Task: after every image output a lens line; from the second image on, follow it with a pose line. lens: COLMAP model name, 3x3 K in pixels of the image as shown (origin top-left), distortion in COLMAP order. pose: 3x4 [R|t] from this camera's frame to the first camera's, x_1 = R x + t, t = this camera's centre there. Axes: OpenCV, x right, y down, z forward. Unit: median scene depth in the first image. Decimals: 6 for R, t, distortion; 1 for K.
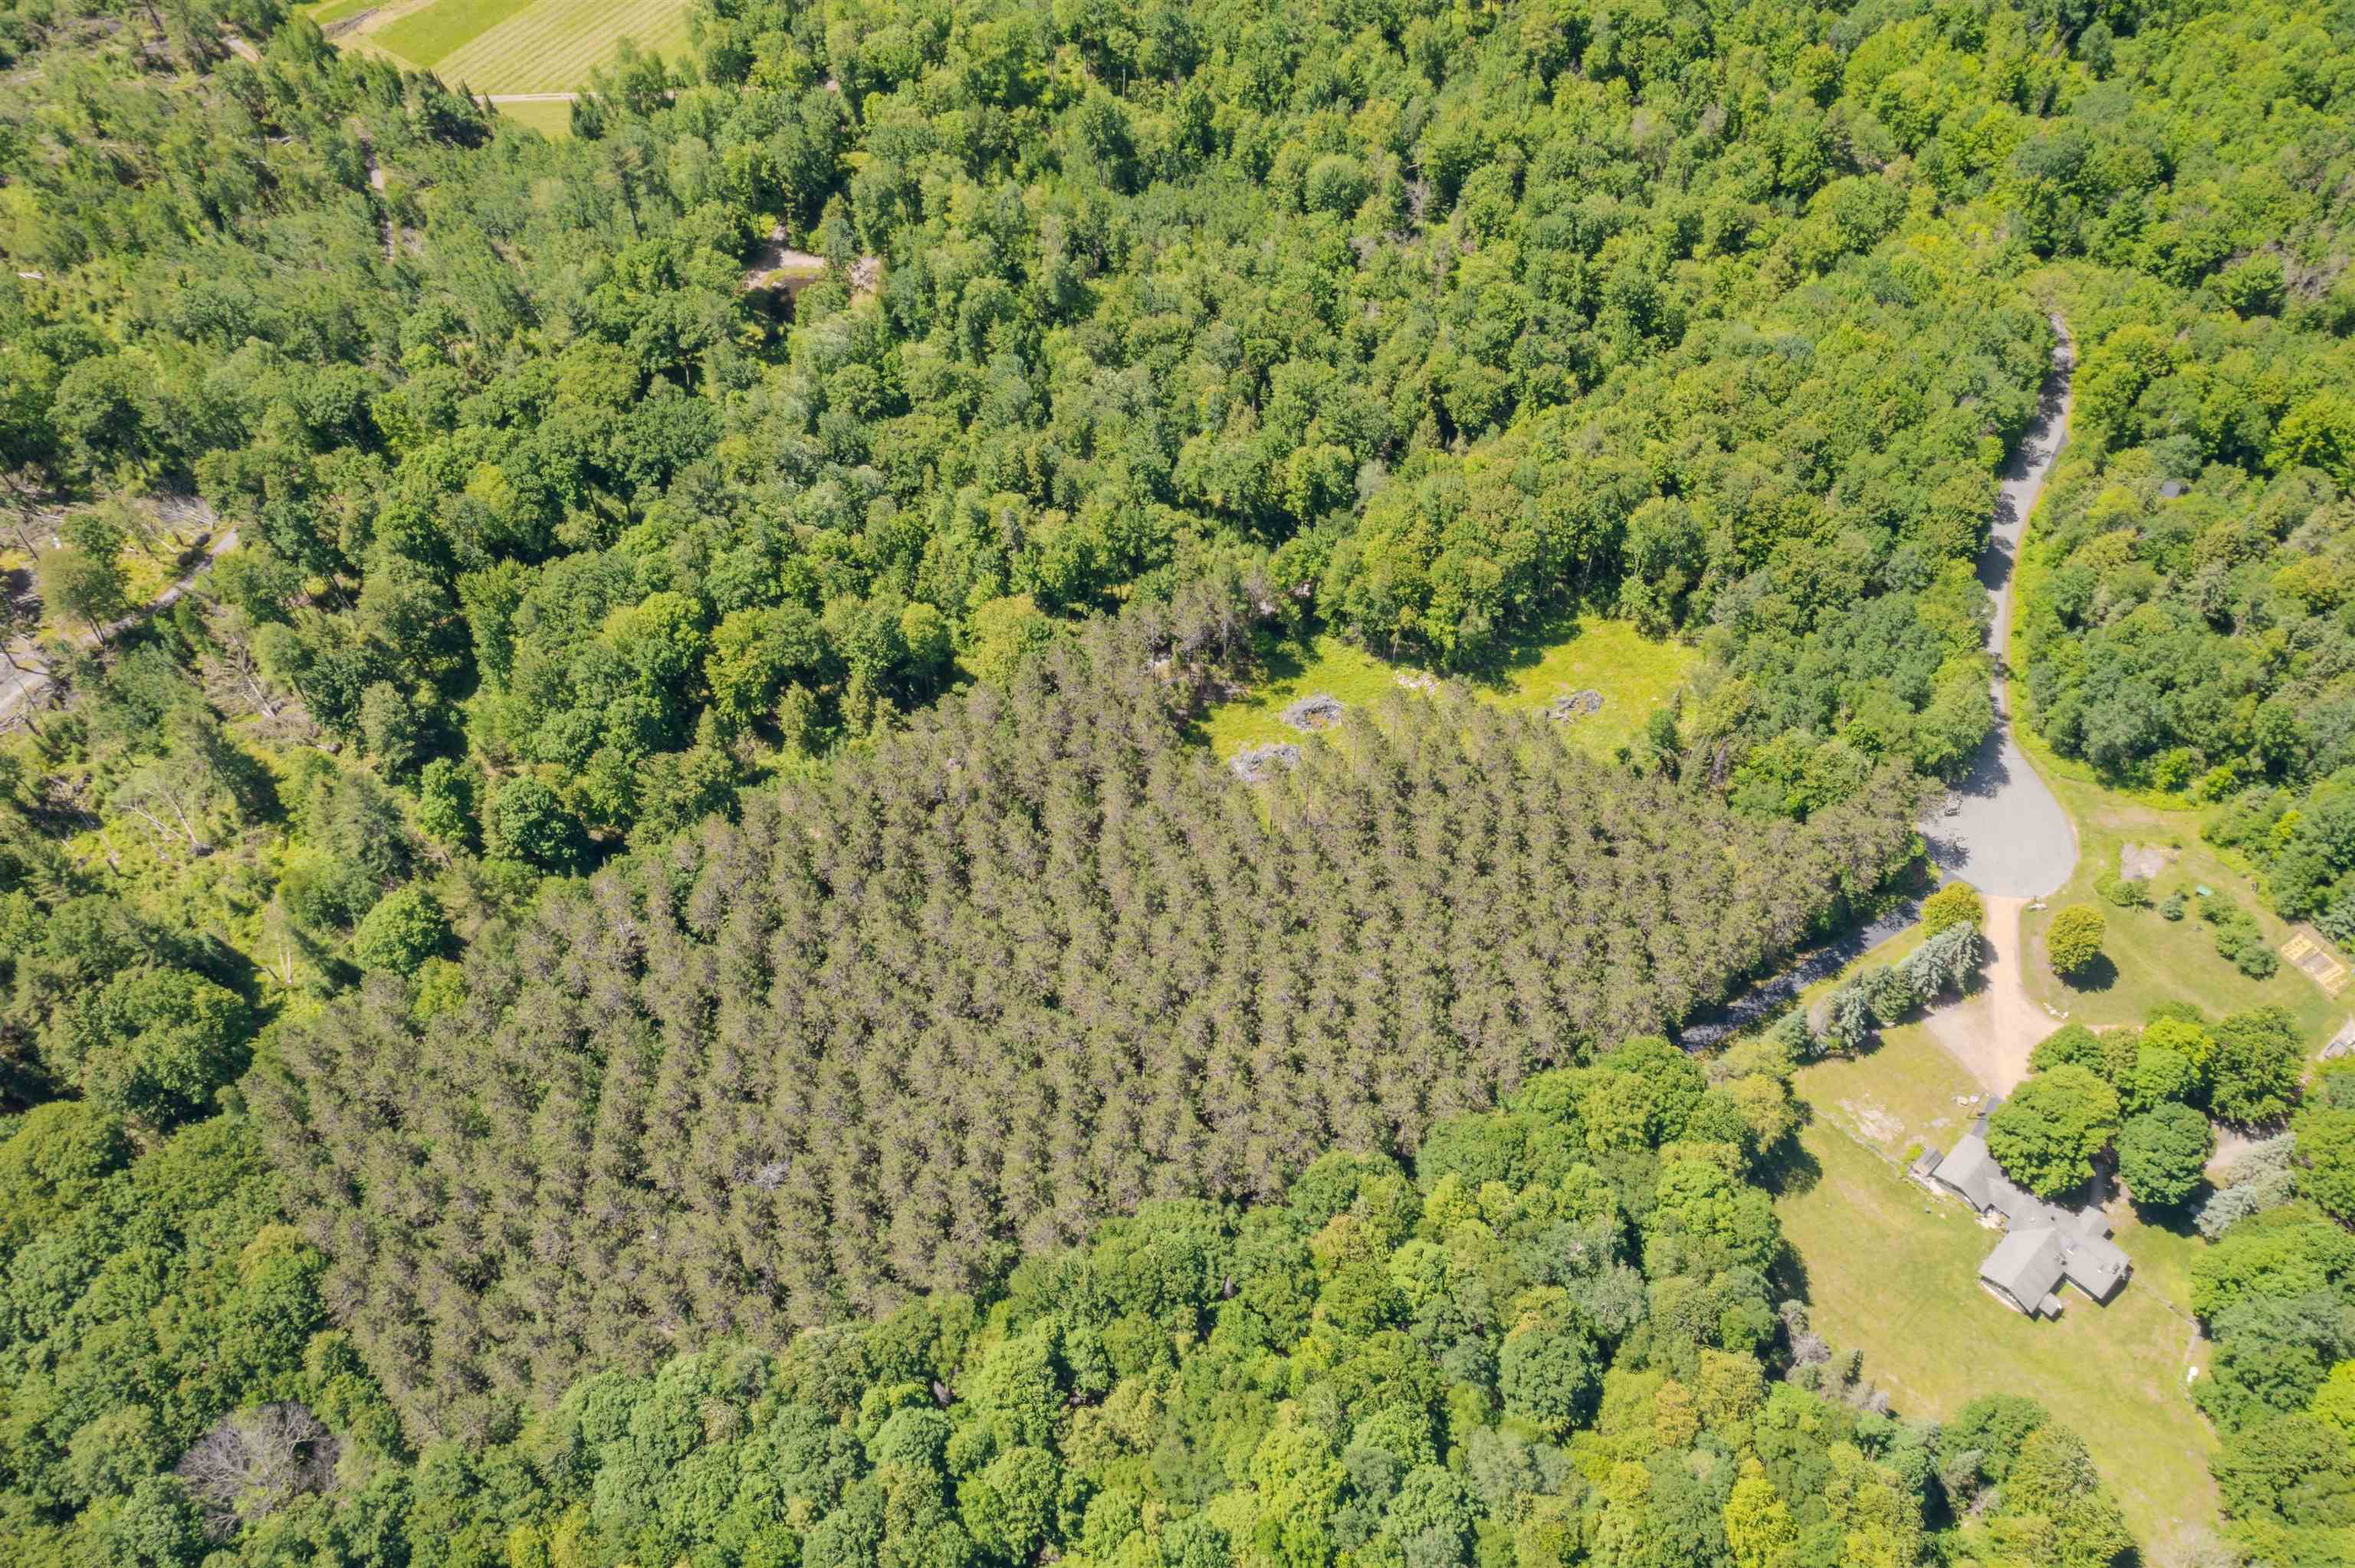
lens RADIAL K [[1887.0, 0, 1171.4], [0, 1887.0, 787.1], [0, 0, 1]] dist [-0.015556, -0.006089]
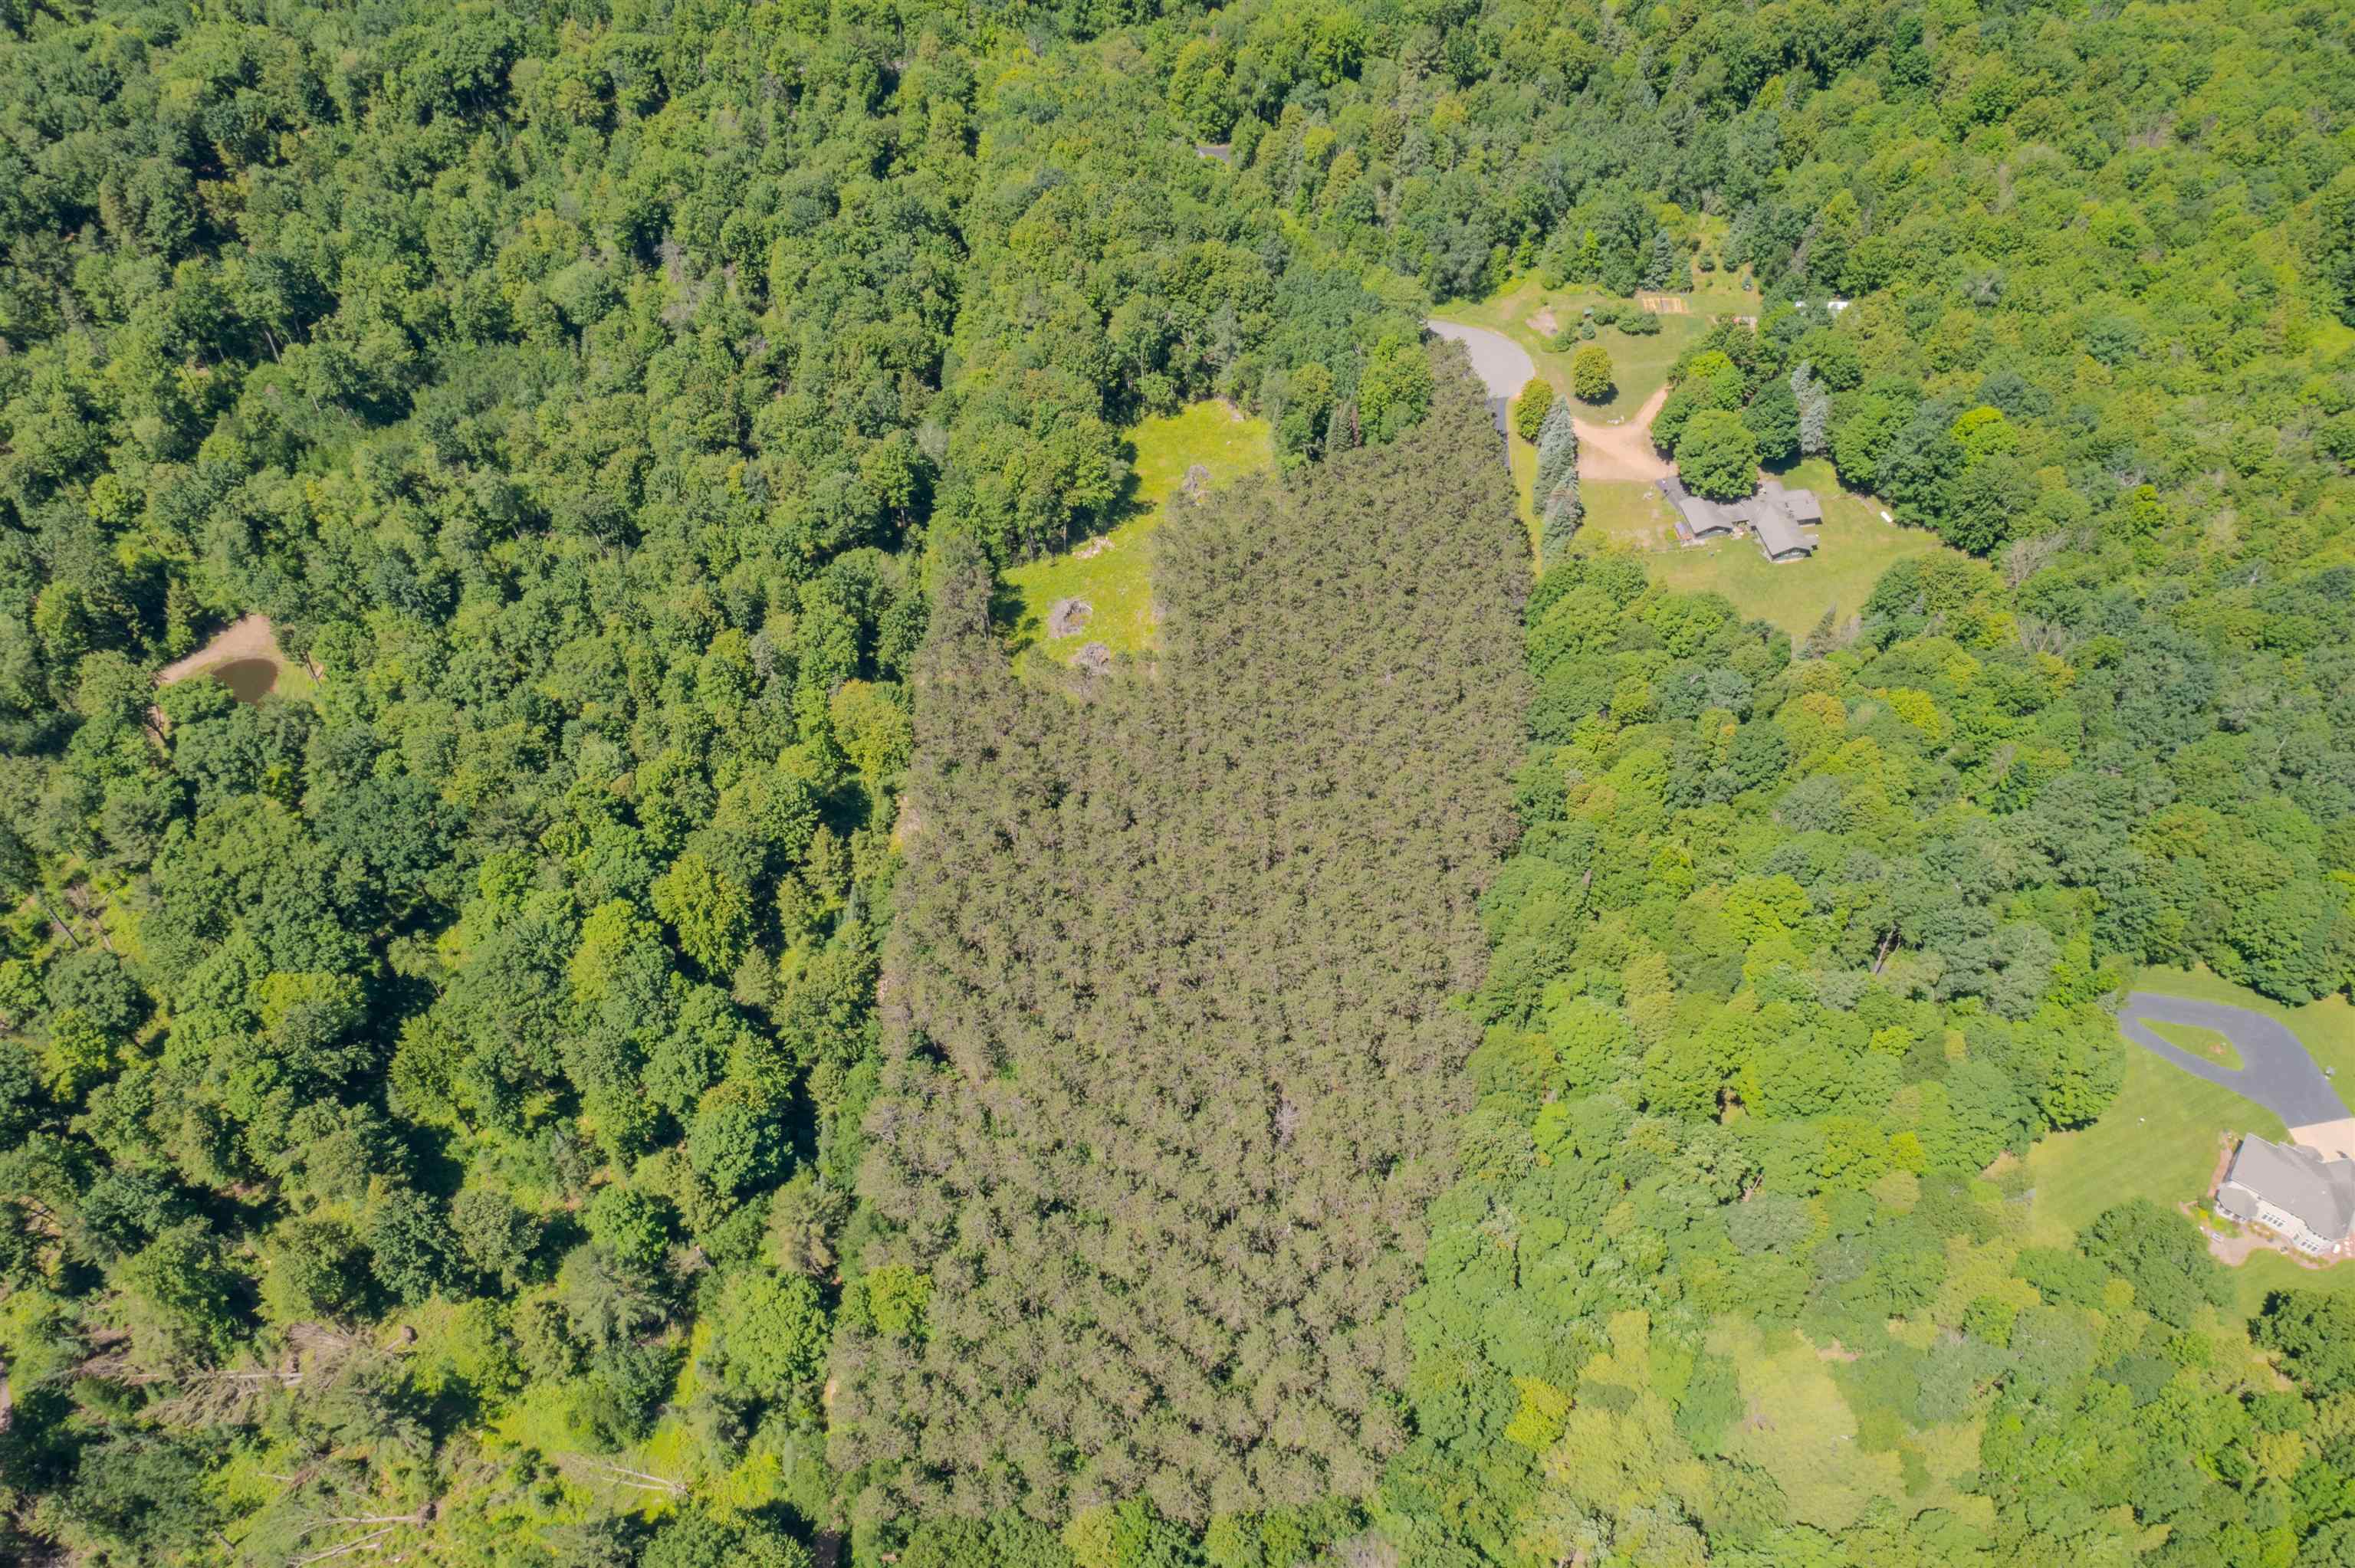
lens RADIAL K [[1887.0, 0, 1177.5], [0, 1887.0, 786.3], [0, 0, 1]] dist [-0.015556, -0.006089]
pose [[0.543910, -0.622365, 0.562870, -0.601452], [0.647755, 0.737812, 0.189863, -0.142863], [-0.533456, 0.261333, 0.804444, 0.128719]]
